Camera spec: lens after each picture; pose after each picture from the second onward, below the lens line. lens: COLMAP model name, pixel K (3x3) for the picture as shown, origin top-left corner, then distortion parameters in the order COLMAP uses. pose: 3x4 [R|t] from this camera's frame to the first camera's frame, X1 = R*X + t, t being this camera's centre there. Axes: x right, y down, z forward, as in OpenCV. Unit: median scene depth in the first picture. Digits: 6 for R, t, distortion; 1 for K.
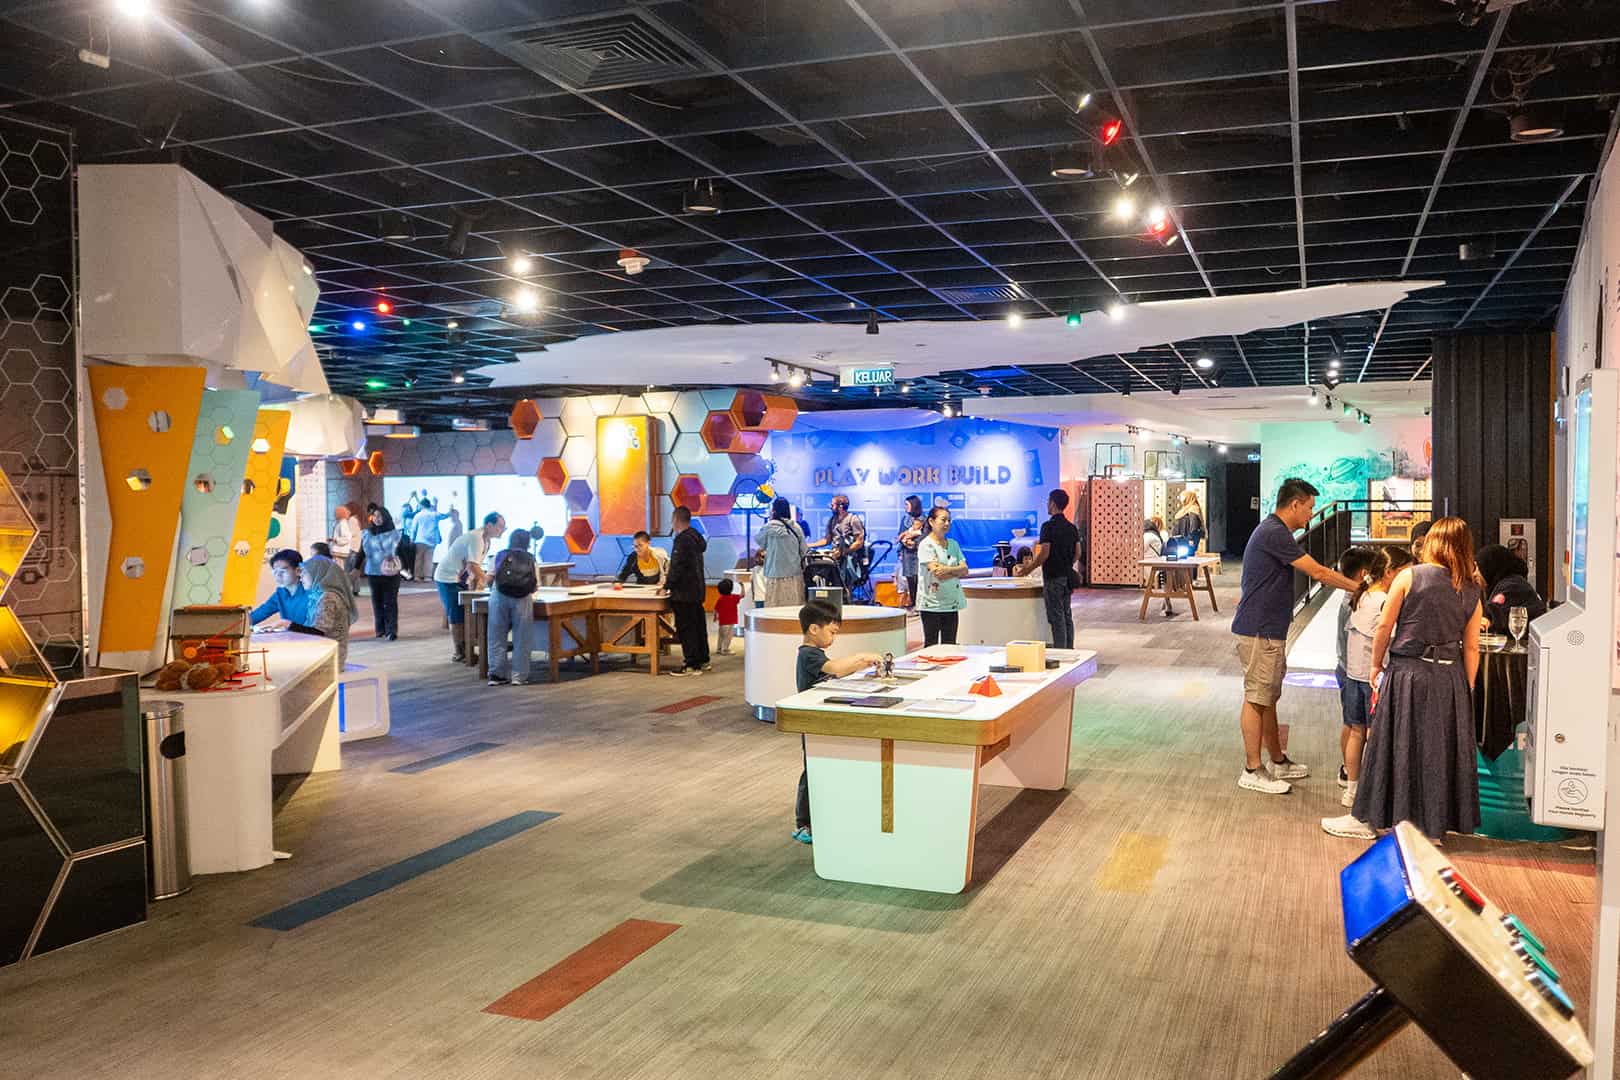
lens RADIAL K [[1344.2, 0, 810.0], [0, 1344.2, 540.0], [0, 0, 1]] dist [-0.003947, 0.000698]
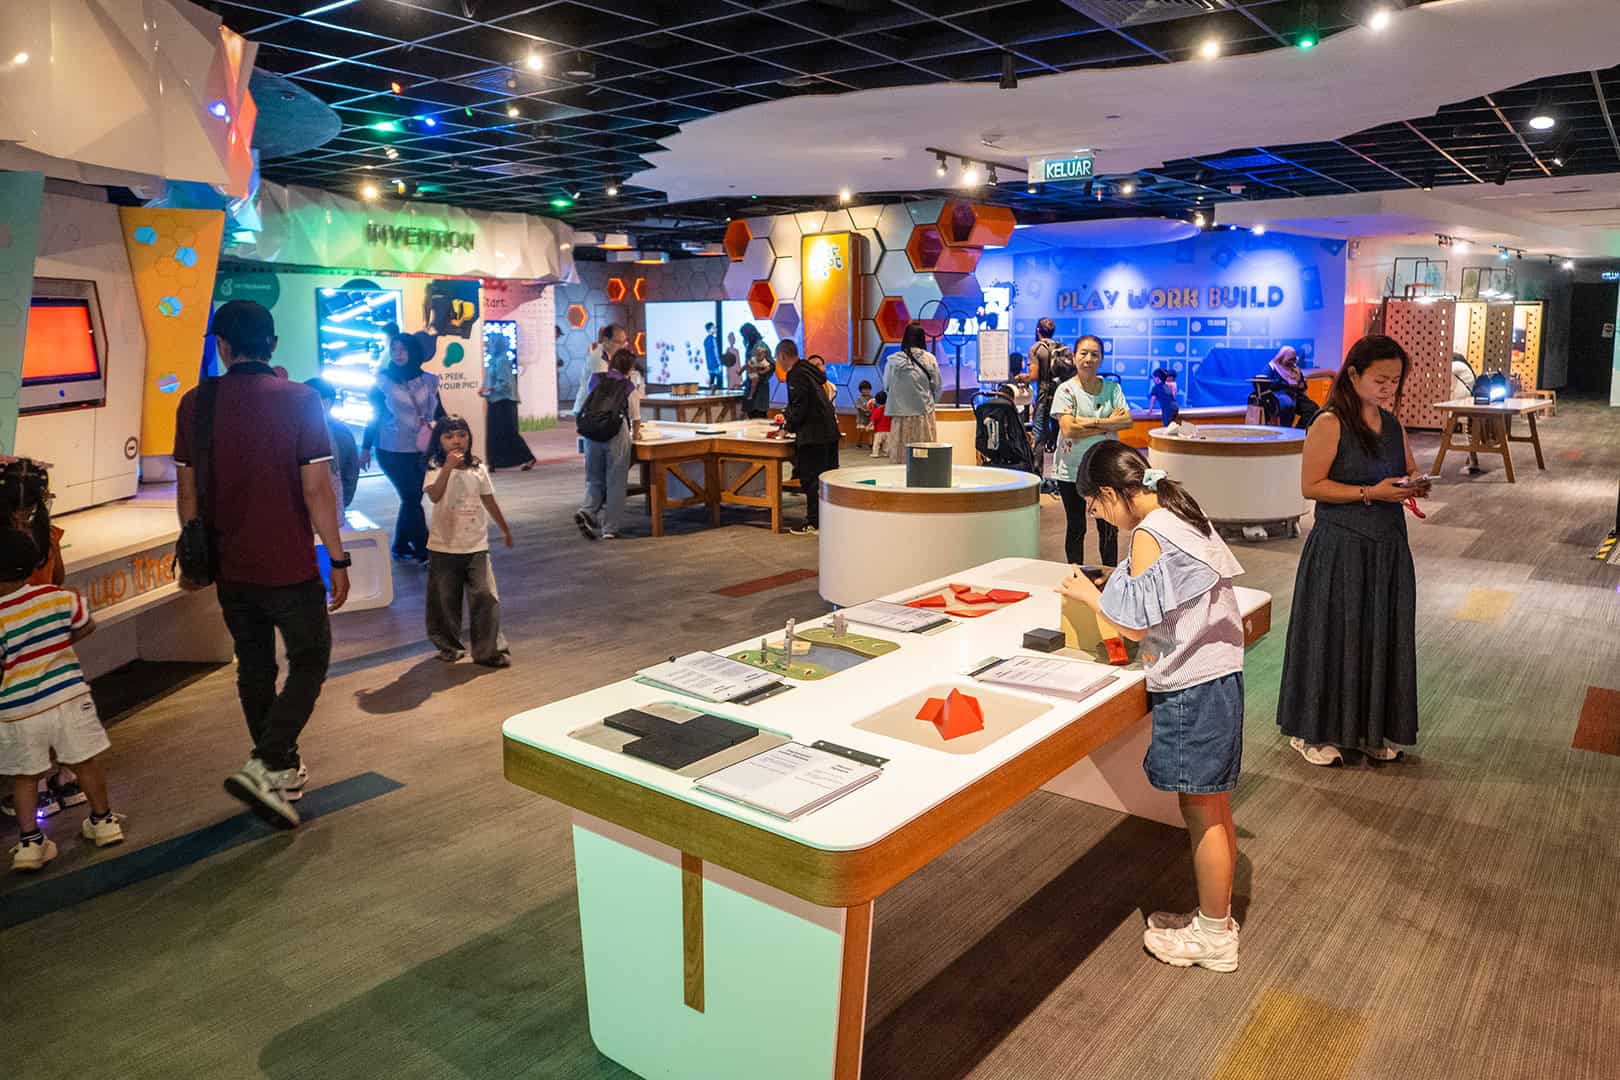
lens RADIAL K [[1131.1, 0, 809.7], [0, 1131.1, 466.8], [0, 0, 1]] dist [-0.007037, -0.003240]
pose [[0.957641, 0.037131, -0.285560, 0.078475], [-0.010261, 0.995422, 0.095024, -0.006371], [0.287781, -0.088069, 0.953638, 0.242667]]
